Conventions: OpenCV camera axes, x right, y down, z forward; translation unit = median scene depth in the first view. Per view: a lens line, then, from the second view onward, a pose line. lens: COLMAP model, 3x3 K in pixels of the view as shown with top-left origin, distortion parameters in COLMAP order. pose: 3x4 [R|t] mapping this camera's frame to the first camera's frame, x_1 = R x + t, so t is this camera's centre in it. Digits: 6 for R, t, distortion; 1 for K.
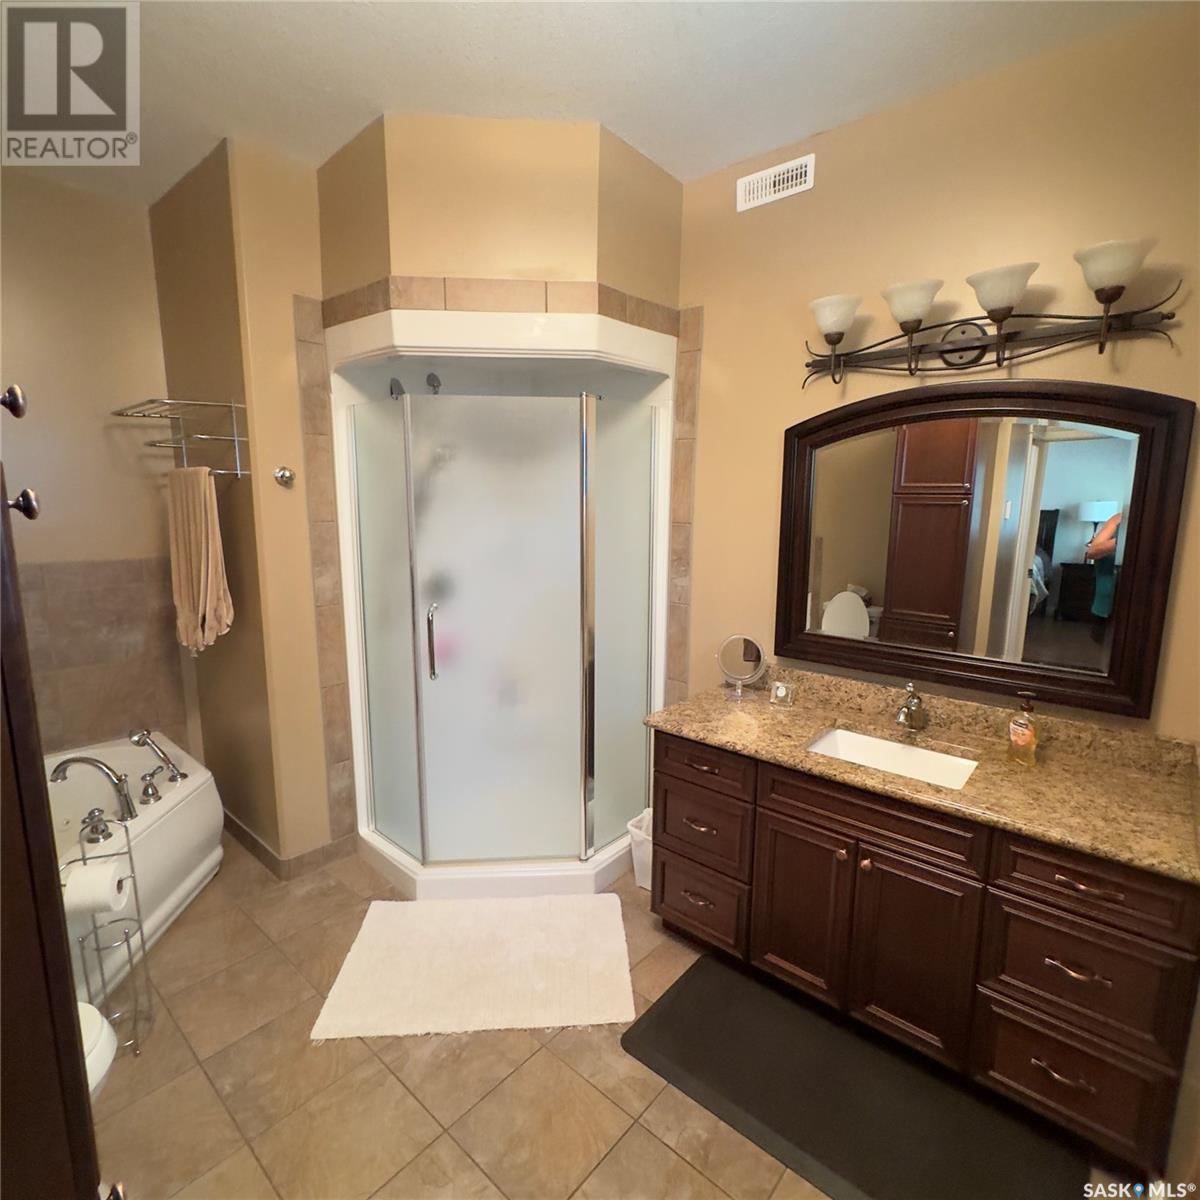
lens RADIAL K [[639.0, 0, 602.2], [0, 639.0, 600.0], [0, 0, 1]] dist [0.001054, 0.001089]
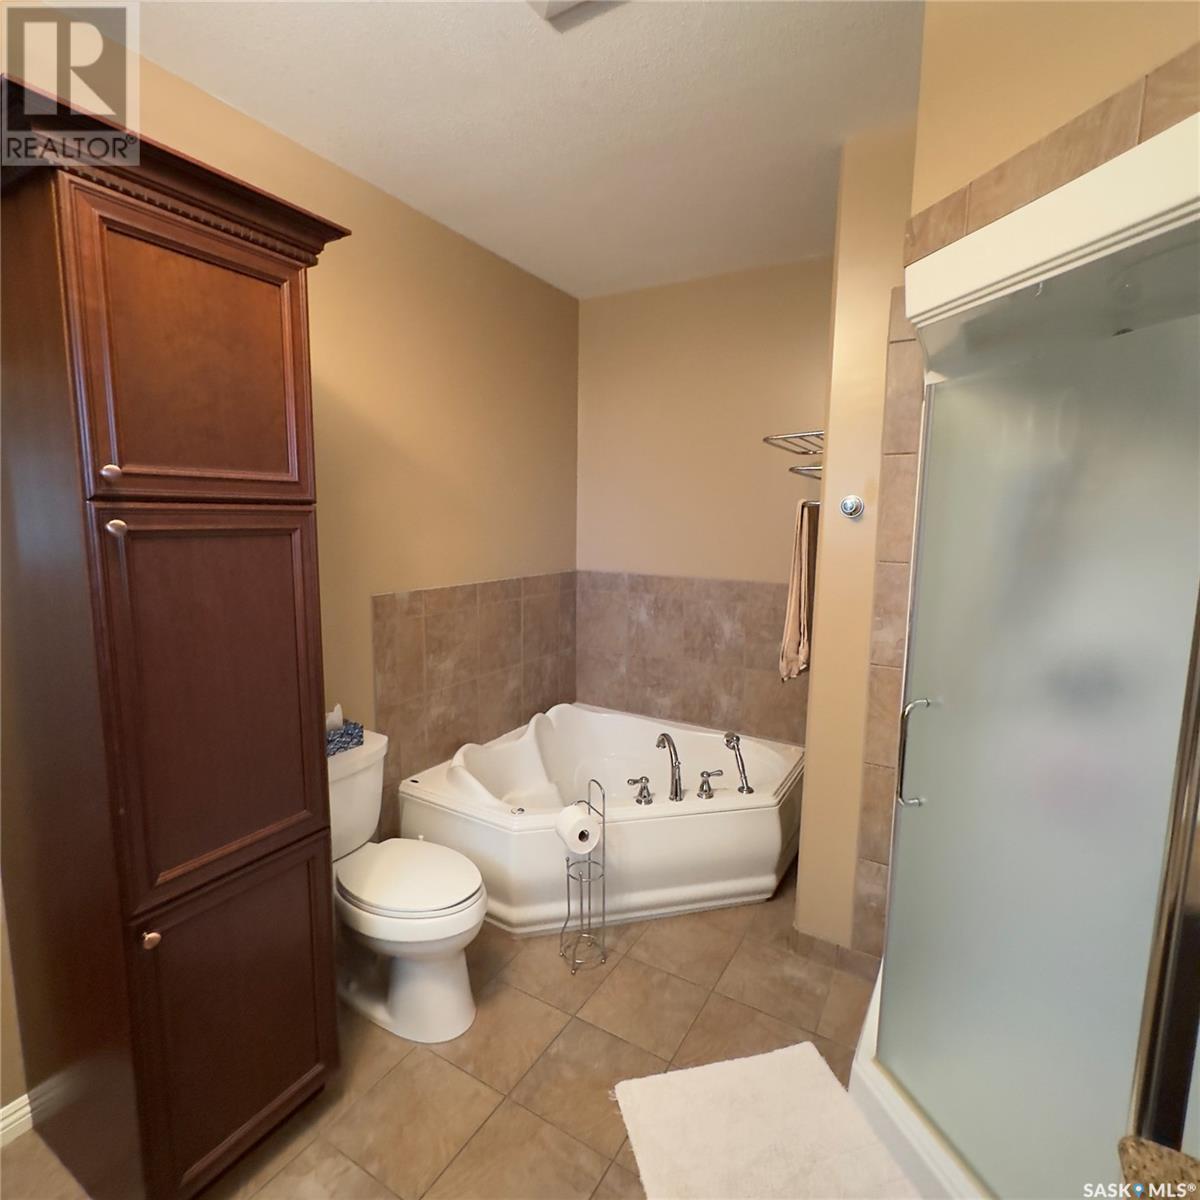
lens RADIAL K [[639.0, 0, 601.0], [0, 639.0, 598.7], [0, 0, 1]] dist [0.001054, 0.001089]
pose [[0.176063, 0.119845, -0.977056, 0.298203], [-0.170155, 0.981326, 0.089707, -0.089907], [0.969561, 0.150457, 0.193168, 0.514659]]
